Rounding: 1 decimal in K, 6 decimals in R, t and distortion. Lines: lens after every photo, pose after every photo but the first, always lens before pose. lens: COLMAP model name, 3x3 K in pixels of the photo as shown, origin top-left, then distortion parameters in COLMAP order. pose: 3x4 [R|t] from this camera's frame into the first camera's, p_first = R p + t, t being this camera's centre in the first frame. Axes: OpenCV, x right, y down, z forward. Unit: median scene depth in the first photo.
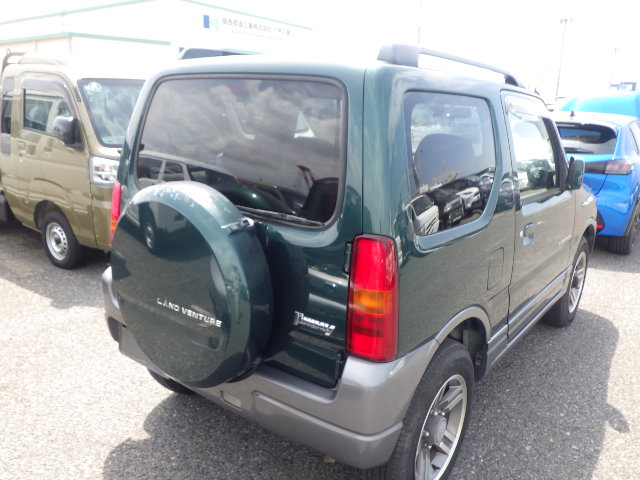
lens RADIAL K [[529.7, 0, 319.6], [0, 529.7, 240.0], [0, 0, 1]] dist [0.008688, -0.003004]
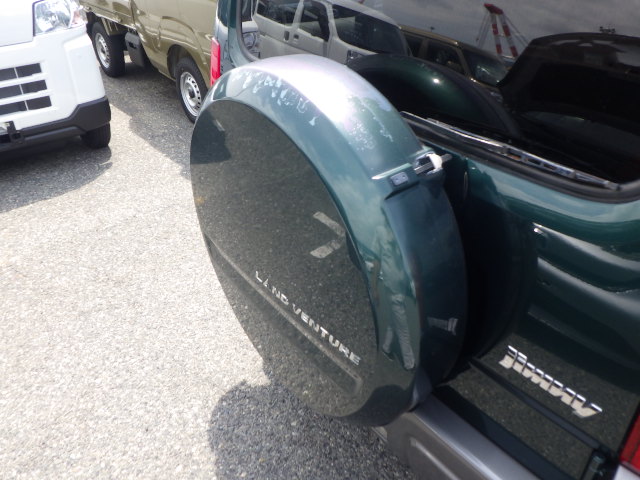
lens RADIAL K [[529.7, 0, 336.5], [0, 529.7, 244.2], [0, 0, 1]] dist [0.008688, -0.003004]
pose [[0.967604, 0.111347, -0.226594, -0.069582], [-0.040337, 0.954144, 0.296617, -0.067496], [0.249230, -0.277868, 0.927725, 0.366579]]
